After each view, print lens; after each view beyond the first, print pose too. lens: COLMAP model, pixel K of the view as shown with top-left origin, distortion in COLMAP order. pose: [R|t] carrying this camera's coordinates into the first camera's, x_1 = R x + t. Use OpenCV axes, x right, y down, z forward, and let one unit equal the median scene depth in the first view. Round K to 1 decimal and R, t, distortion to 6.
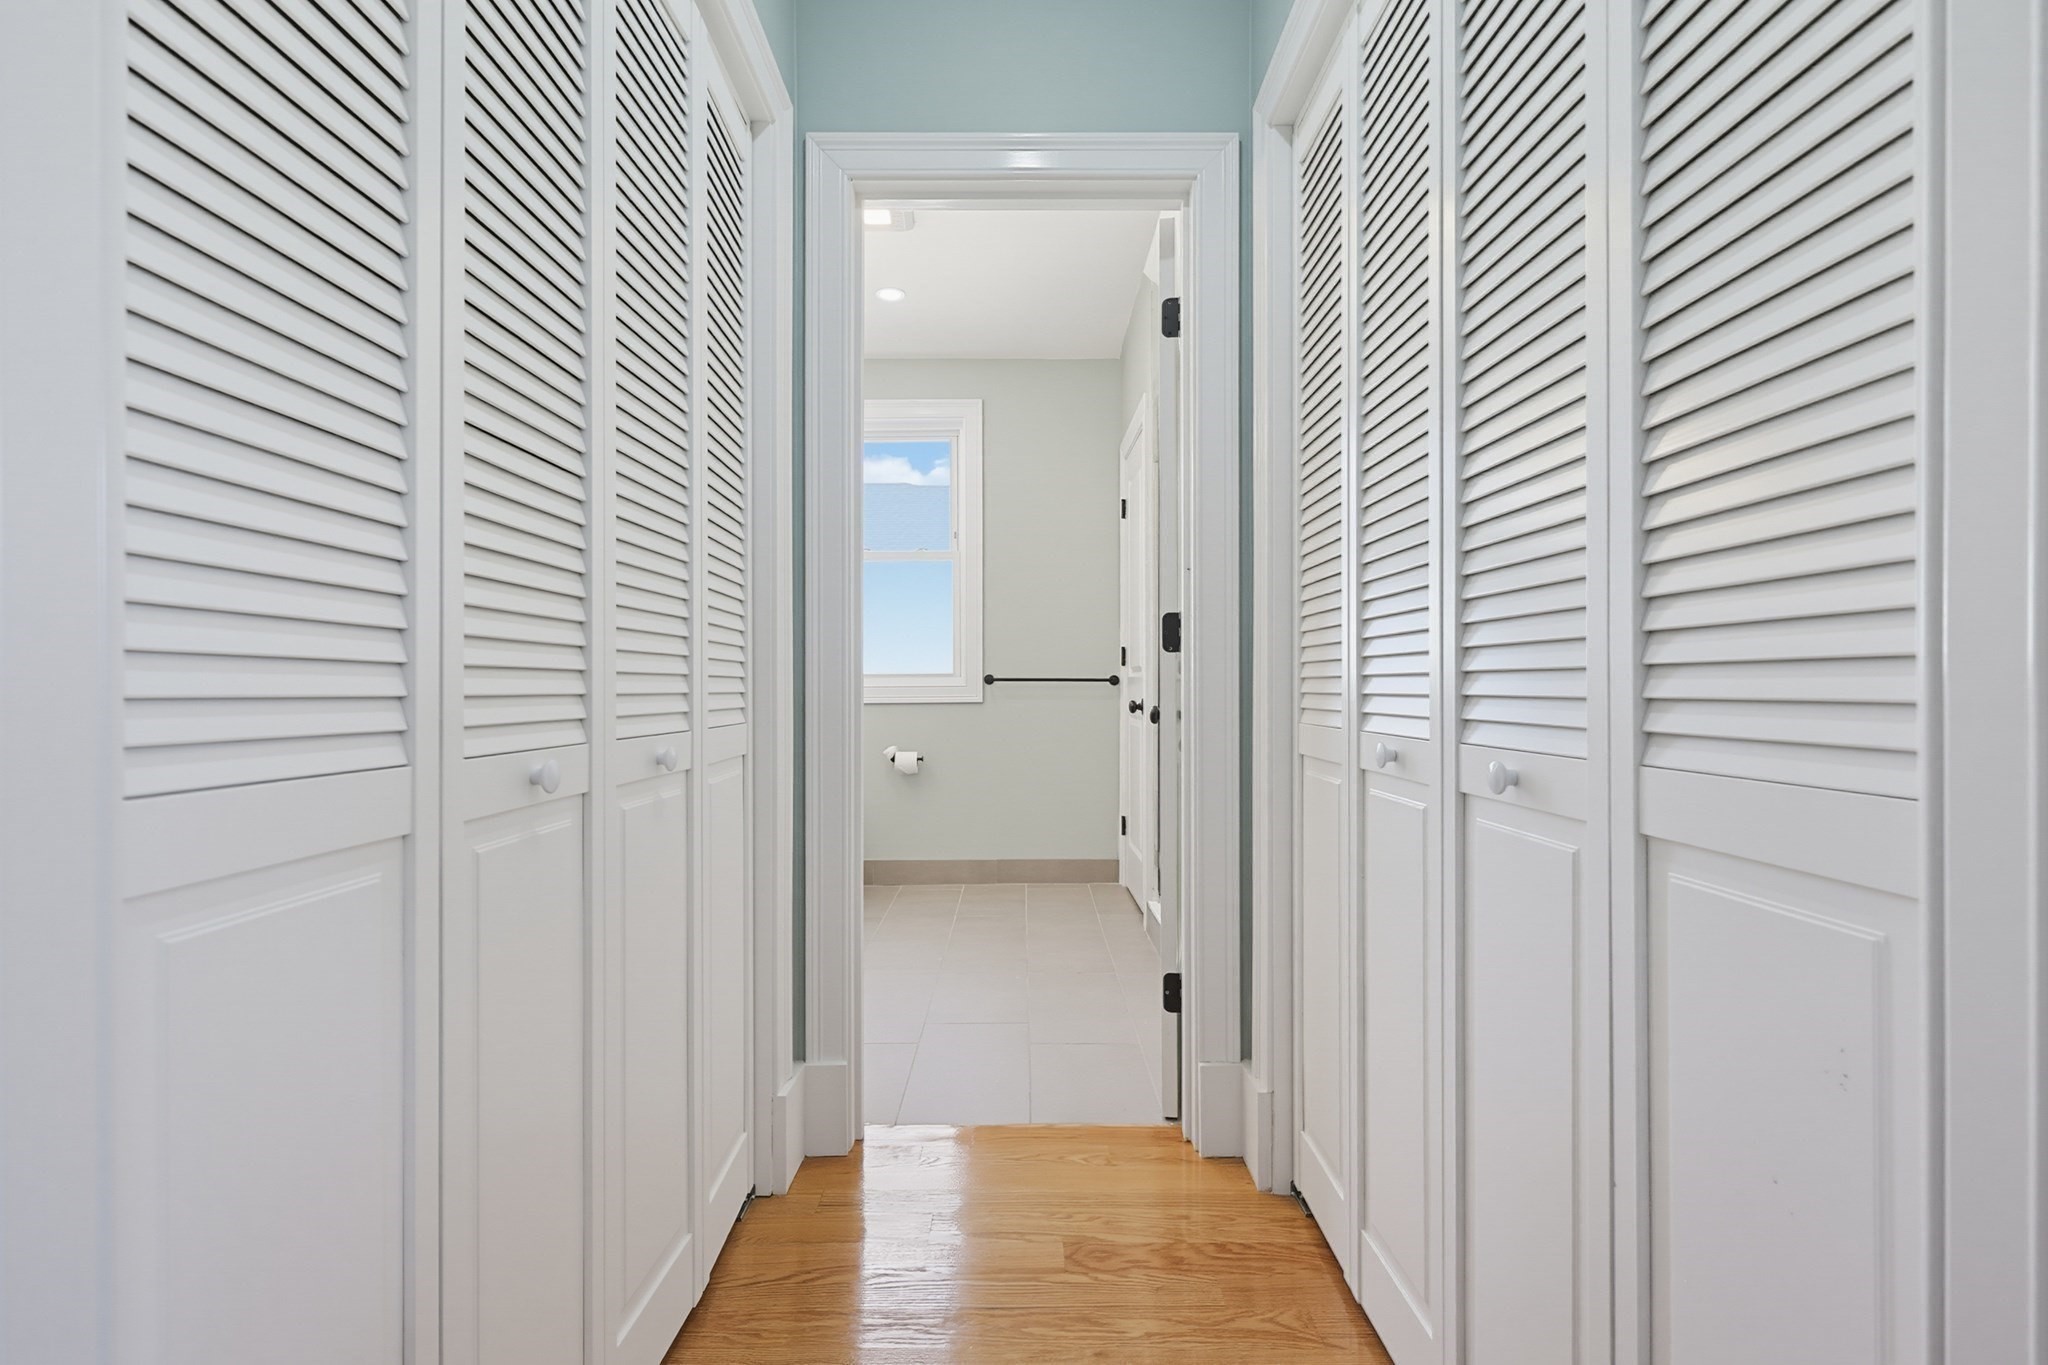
lens RADIAL K [[890.1, 0, 1033.1], [0, 890.1, 682.1], [0, 0, 1]] dist [-0.003143, 0.000052]
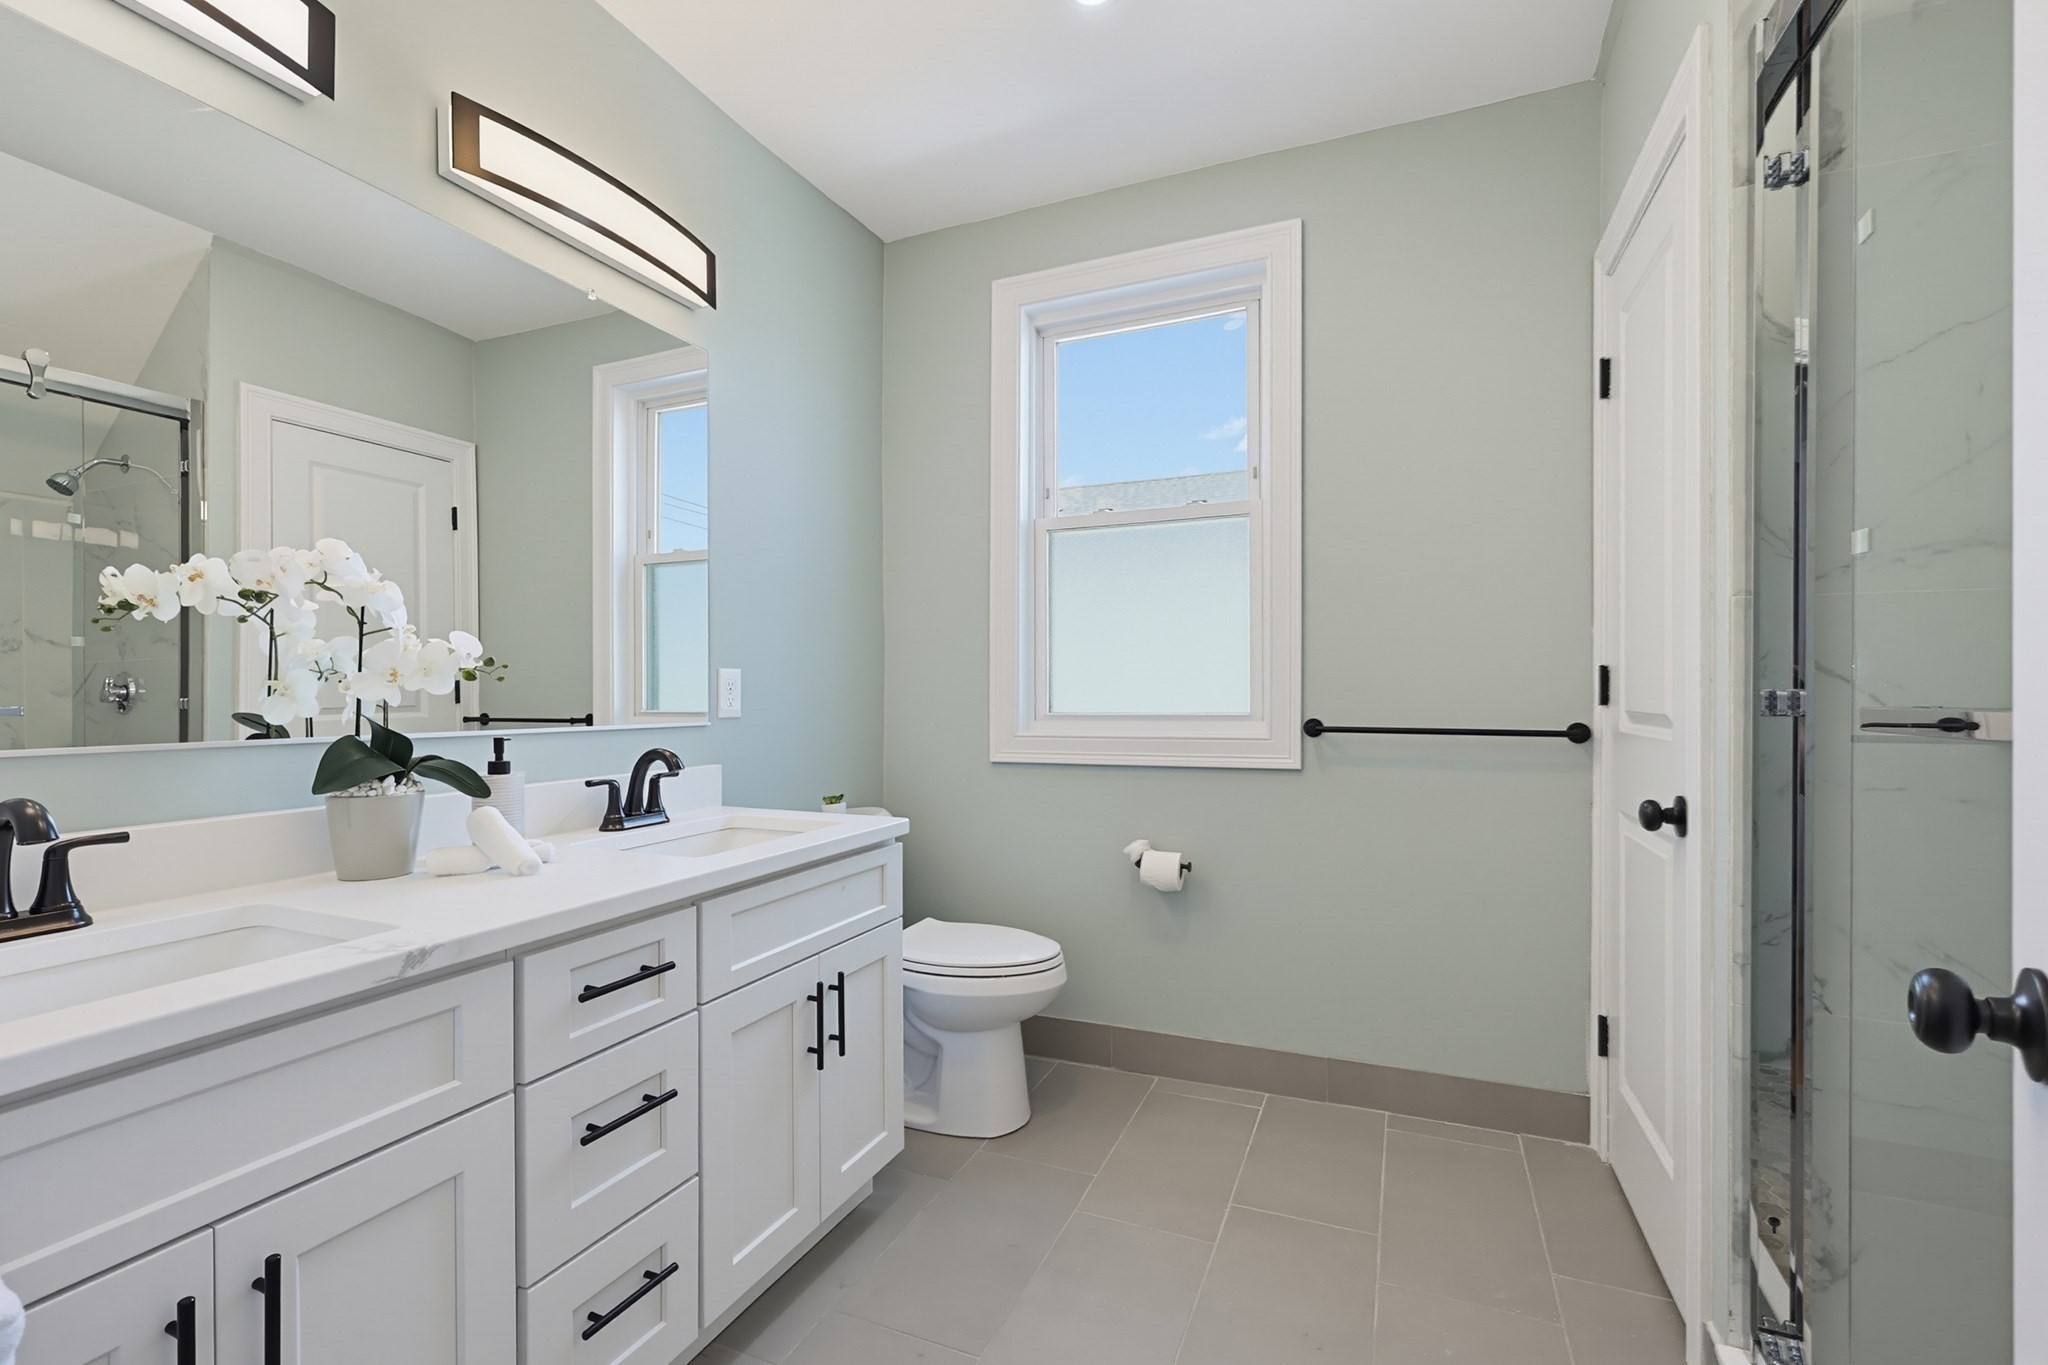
lens RADIAL K [[890.1, 0, 1033.1], [0, 890.1, 682.1], [0, 0, 1]] dist [-0.003143, 0.000052]
pose [[0.916529, 0.001356, -0.399966, 0.010681], [-0.006685, 0.999907, -0.011929, -0.023227], [0.399913, 0.013607, 0.916452, 0.434846]]
